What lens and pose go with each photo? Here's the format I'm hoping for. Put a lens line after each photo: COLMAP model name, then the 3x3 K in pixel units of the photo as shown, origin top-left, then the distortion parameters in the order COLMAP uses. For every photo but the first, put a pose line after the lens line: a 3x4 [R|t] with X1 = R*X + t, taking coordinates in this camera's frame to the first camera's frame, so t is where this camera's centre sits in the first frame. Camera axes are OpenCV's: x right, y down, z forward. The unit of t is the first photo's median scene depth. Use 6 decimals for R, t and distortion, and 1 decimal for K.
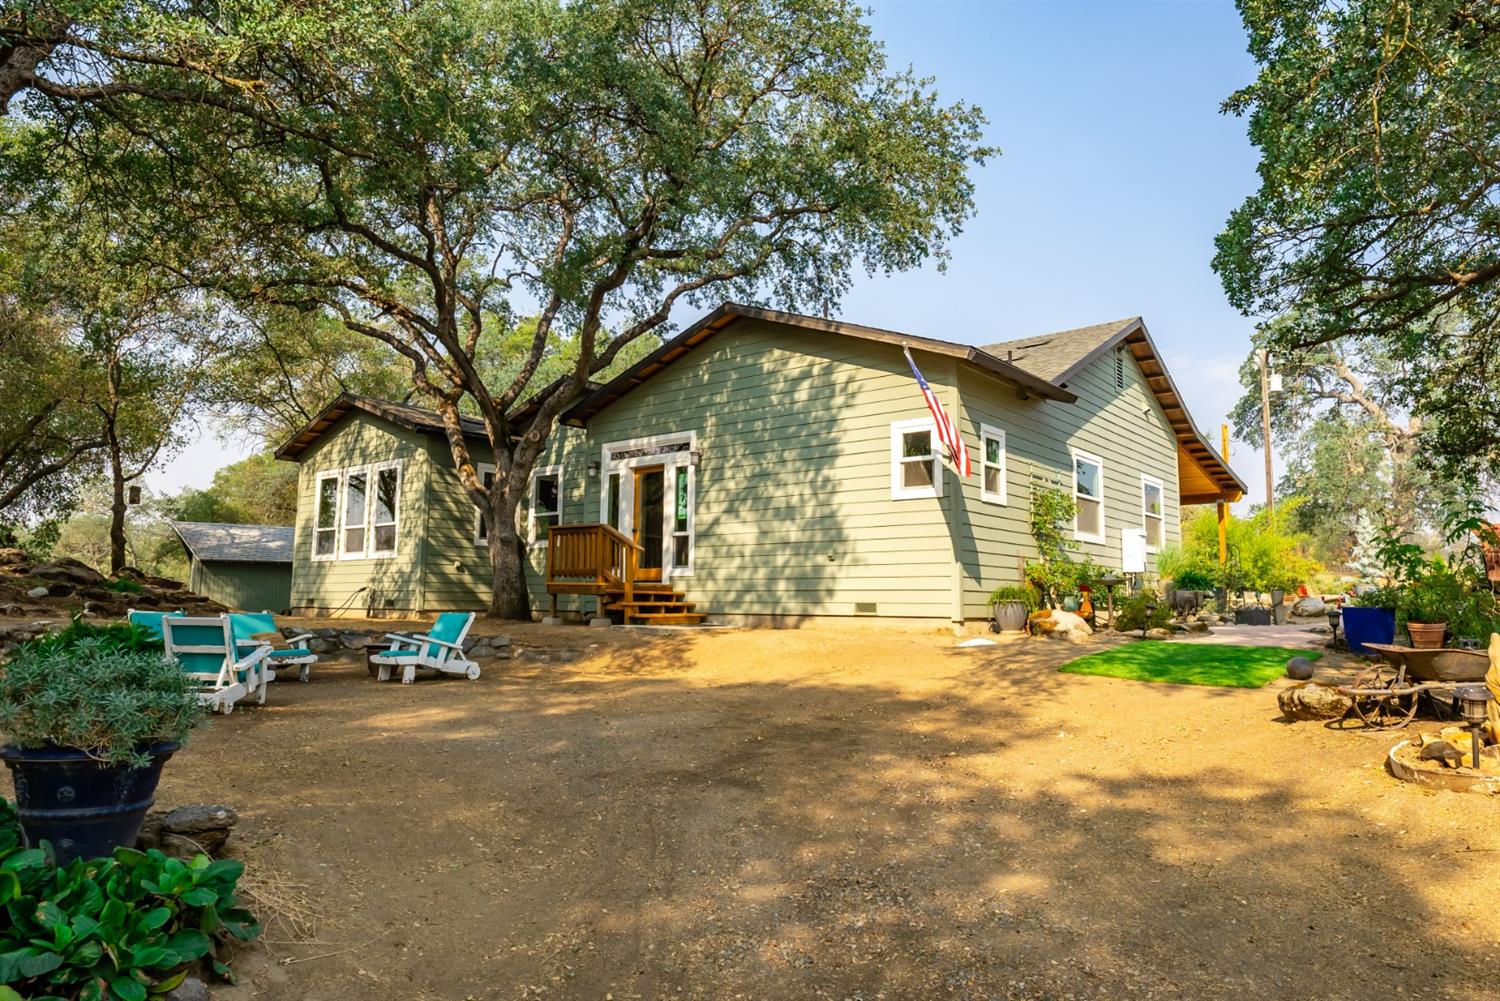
lens RADIAL K [[953.5, 0, 750.0], [0, 953.5, 500.5], [0, 0, 1]] dist [-0.001561, -0.000033]
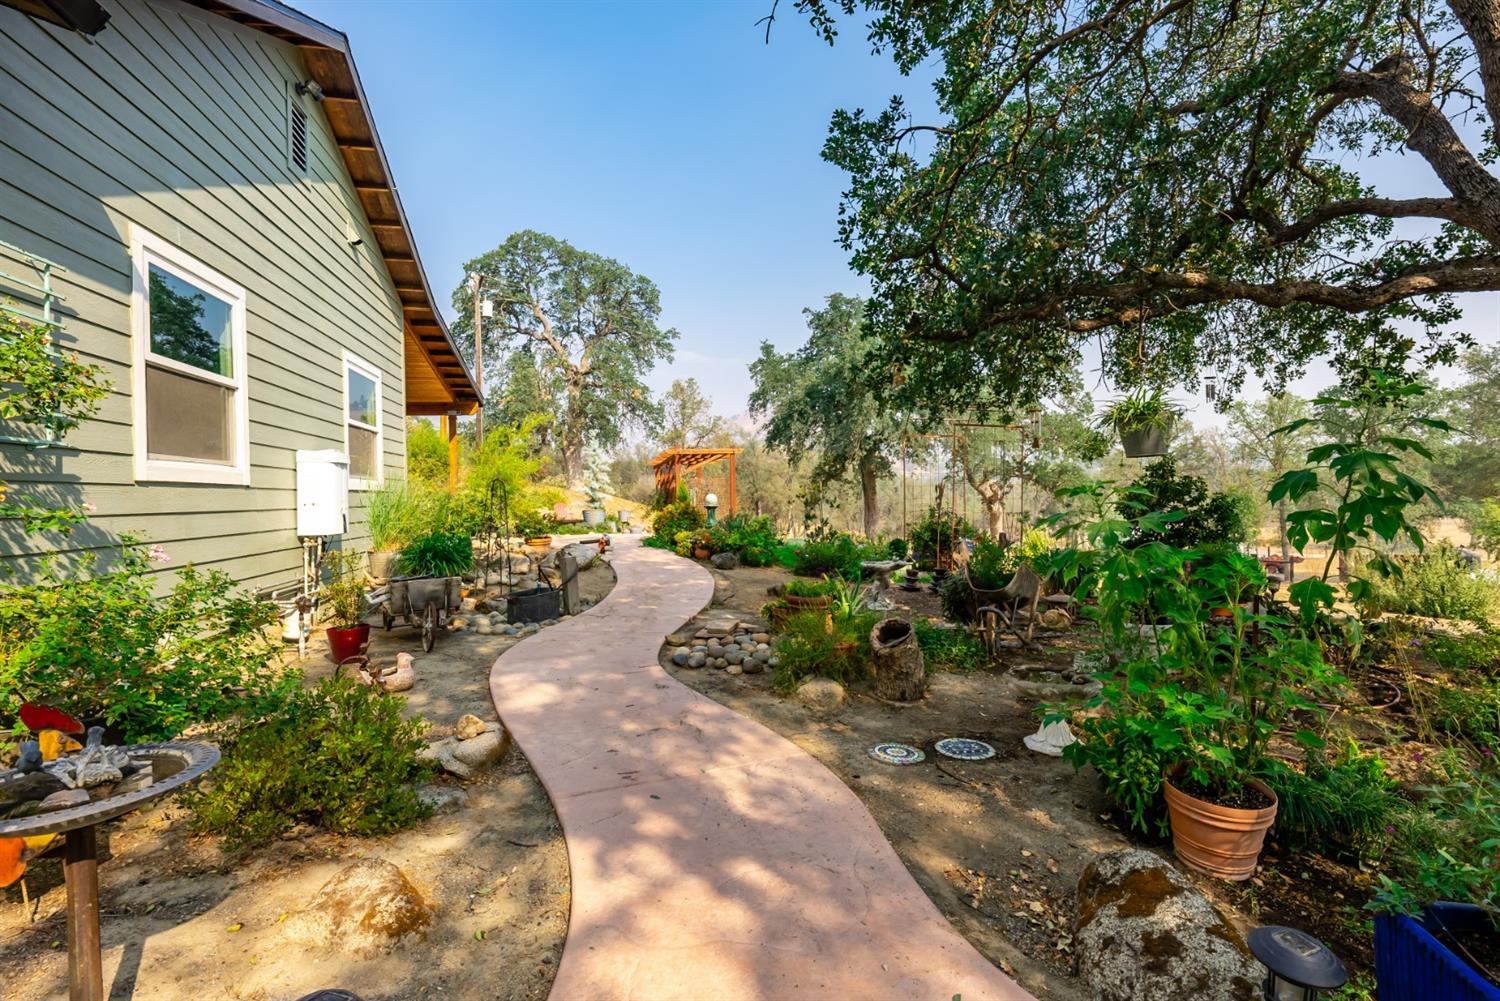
lens RADIAL K [[722.4, 0, 752.3], [0, 722.4, 492.2], [0, 0, 1]] dist [-0.000838, -0.000140]
pose [[0.628367, -0.020507, 0.777647, 0.179248], [-0.058540, 0.995571, 0.073556, 0.007581], [-0.775712, -0.091744, 0.624383, 0.421294]]
